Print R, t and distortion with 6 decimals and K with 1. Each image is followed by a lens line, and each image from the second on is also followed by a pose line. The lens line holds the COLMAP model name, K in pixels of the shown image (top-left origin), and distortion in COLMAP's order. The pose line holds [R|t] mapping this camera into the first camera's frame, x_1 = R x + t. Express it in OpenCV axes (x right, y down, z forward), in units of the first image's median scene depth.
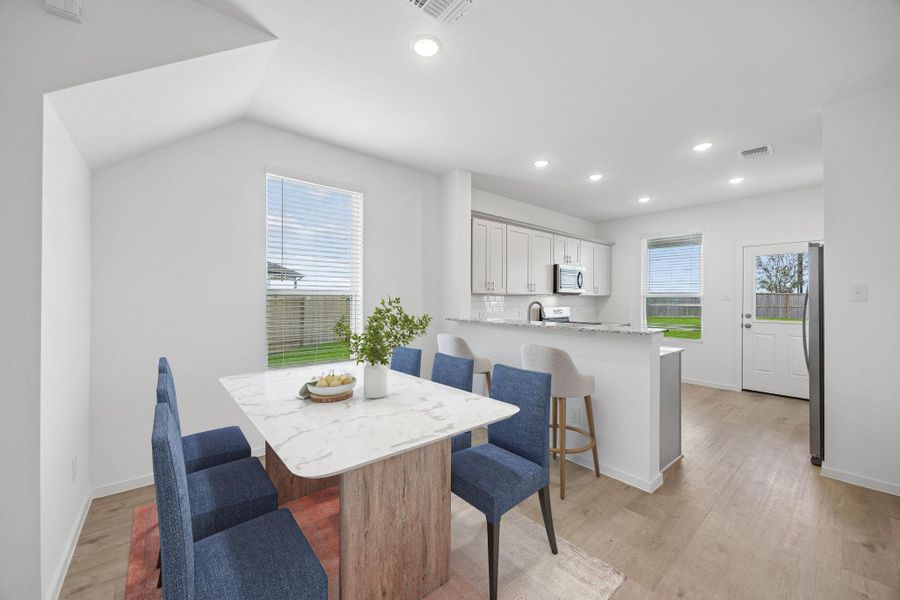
lens RADIAL K [[342.7, 0, 446.3], [0, 342.7, 295.8], [0, 0, 1]] dist [-0.000591, 0.000038]
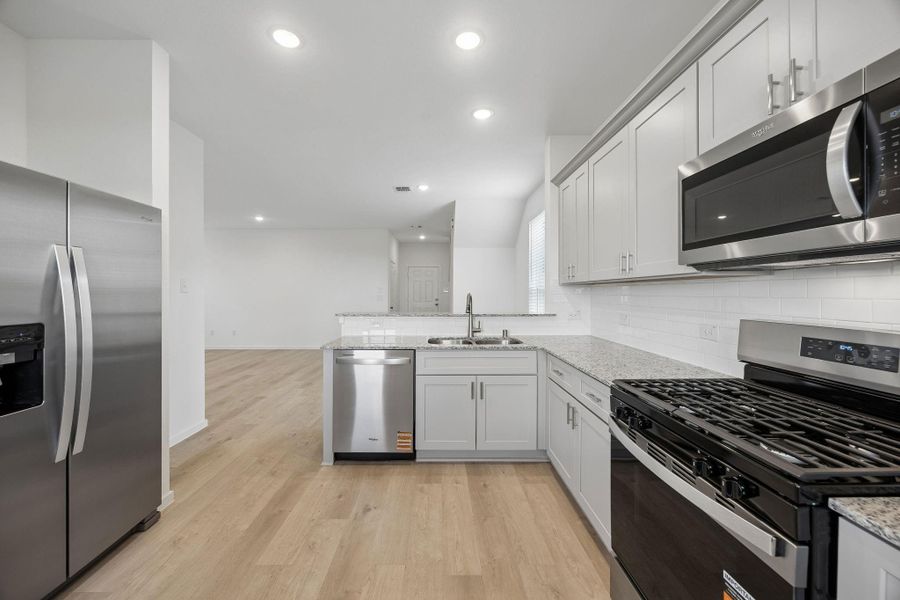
lens RADIAL K [[342.7, 0, 446.3], [0, 342.7, 295.8], [0, 0, 1]] dist [-0.000591, 0.000038]
pose [[-0.625093, -0.000625, -0.780550, 0.687012], [0.001479, 0.999997, -0.001986, 0.015347], [0.780549, -0.002396, -0.625090, 1.051526]]
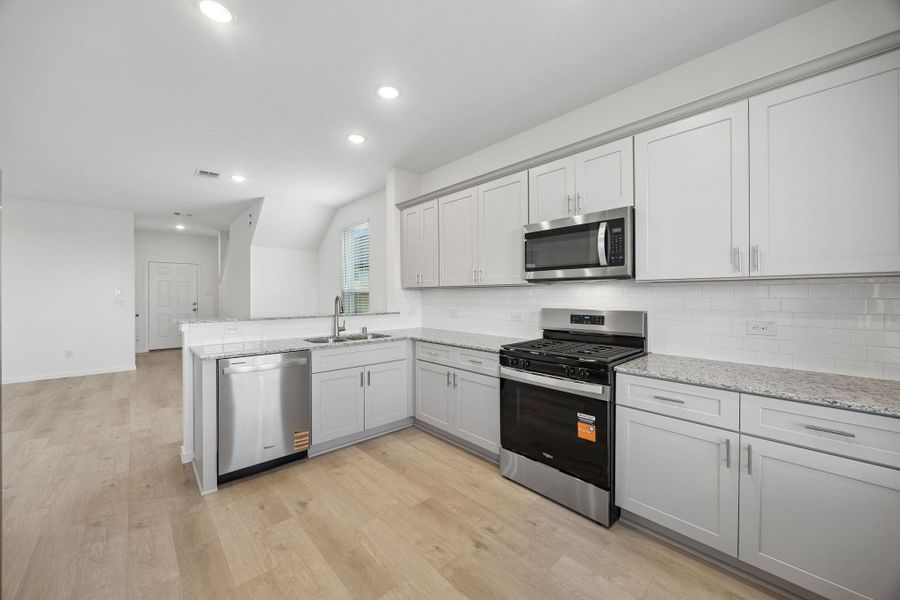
lens RADIAL K [[338.9, 0, 445.0], [0, 338.9, 297.9], [0, 0, 1]] dist [-0.001467, -0.000115]
pose [[0.048795, 0.000708, -0.998809, 0.855252], [0.010793, 0.999941, 0.001236, 0.015756], [0.998751, -0.010840, 0.048784, 0.877784]]
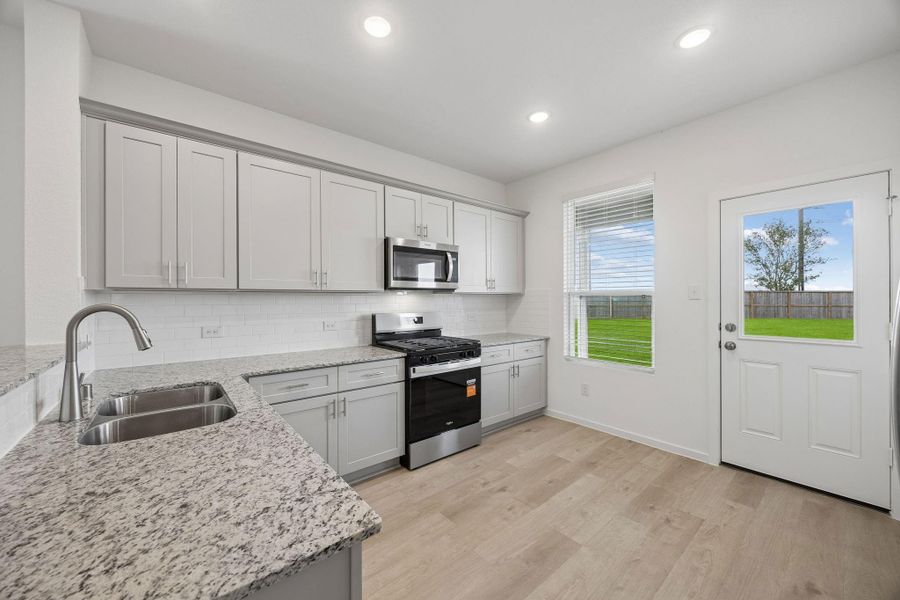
lens RADIAL K [[338.9, 0, 445.0], [0, 338.9, 297.9], [0, 0, 1]] dist [-0.001467, -0.000115]
pose [[0.999924, -0.010158, -0.006929, 0.431163], [0.010173, 0.999946, 0.002181, 0.006709], [0.006906, -0.002251, 0.999974, 0.459453]]
